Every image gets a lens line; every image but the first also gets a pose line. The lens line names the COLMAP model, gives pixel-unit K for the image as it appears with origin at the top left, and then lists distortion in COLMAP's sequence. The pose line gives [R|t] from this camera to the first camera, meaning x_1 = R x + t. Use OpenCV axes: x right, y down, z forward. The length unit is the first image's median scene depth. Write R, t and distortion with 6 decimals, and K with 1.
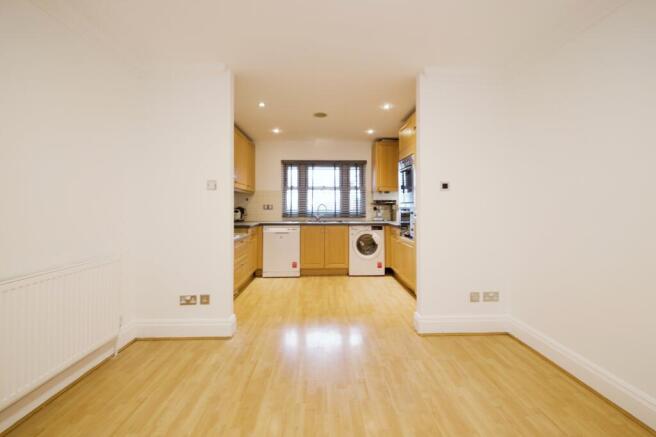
lens RADIAL K [[247.4, 0, 327.5], [0, 247.4, 214.0], [0, 0, 1]] dist [-0.000185, -0.000034]
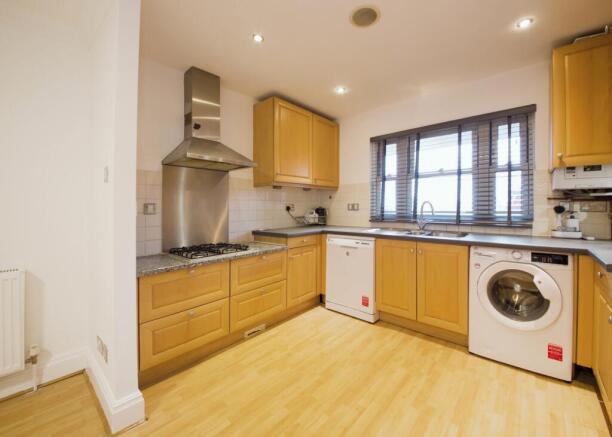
lens RADIAL K [[253.5, 0, 308.3], [0, 253.5, 214.7], [0, 0, 1]] dist [-0.013961, -0.000577]
pose [[0.758236, 0.015134, -0.651804, 0.152265], [-0.010206, 0.999884, 0.011342, -0.013927], [0.651900, -0.001948, 0.758302, 0.400818]]
